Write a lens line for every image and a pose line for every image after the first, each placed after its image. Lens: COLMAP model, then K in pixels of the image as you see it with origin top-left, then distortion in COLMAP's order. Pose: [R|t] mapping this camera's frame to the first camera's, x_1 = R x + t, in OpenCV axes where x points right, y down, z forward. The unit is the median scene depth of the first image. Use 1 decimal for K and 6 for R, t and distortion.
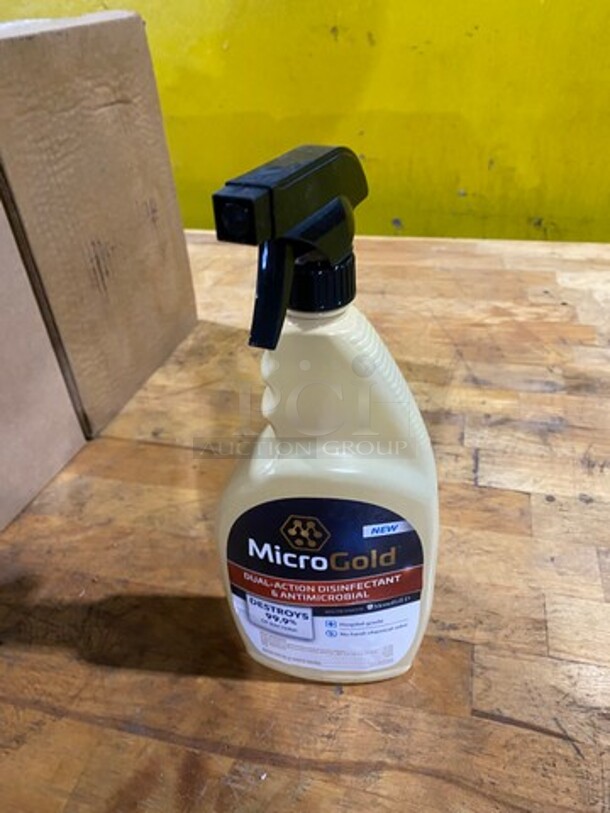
lens RADIAL K [[607.6, 0, 304.8], [0, 607.6, 405.6], [0, 0, 1]] dist [-0.002570, -0.011455]
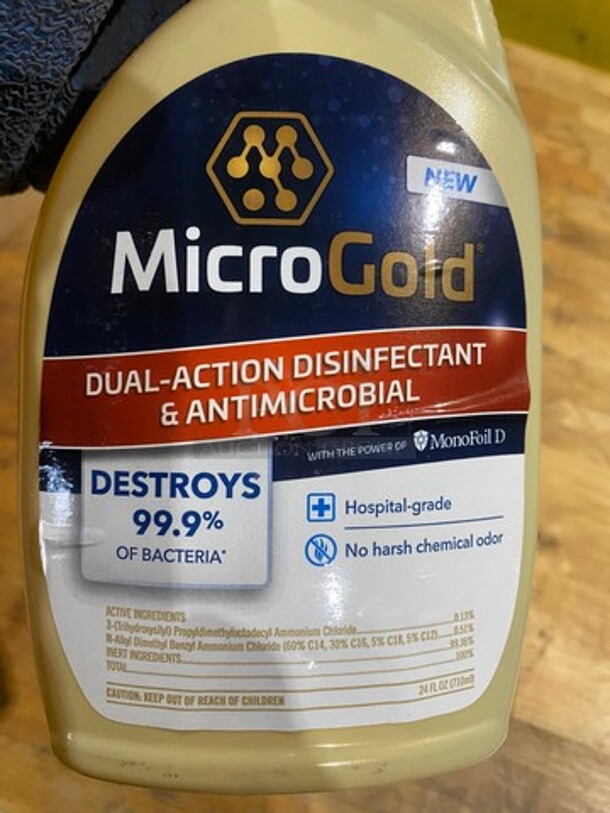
lens RADIAL K [[607.6, 0, 305.6], [0, 607.6, 406.8], [0, 0, 1]] dist [-0.002570, -0.011455]
pose [[0.971924, 0.060964, 0.227259, -0.056029], [0.073444, 0.838991, -0.539166, 0.534284], [-0.223539, 0.540719, 0.810958, 0.712009]]
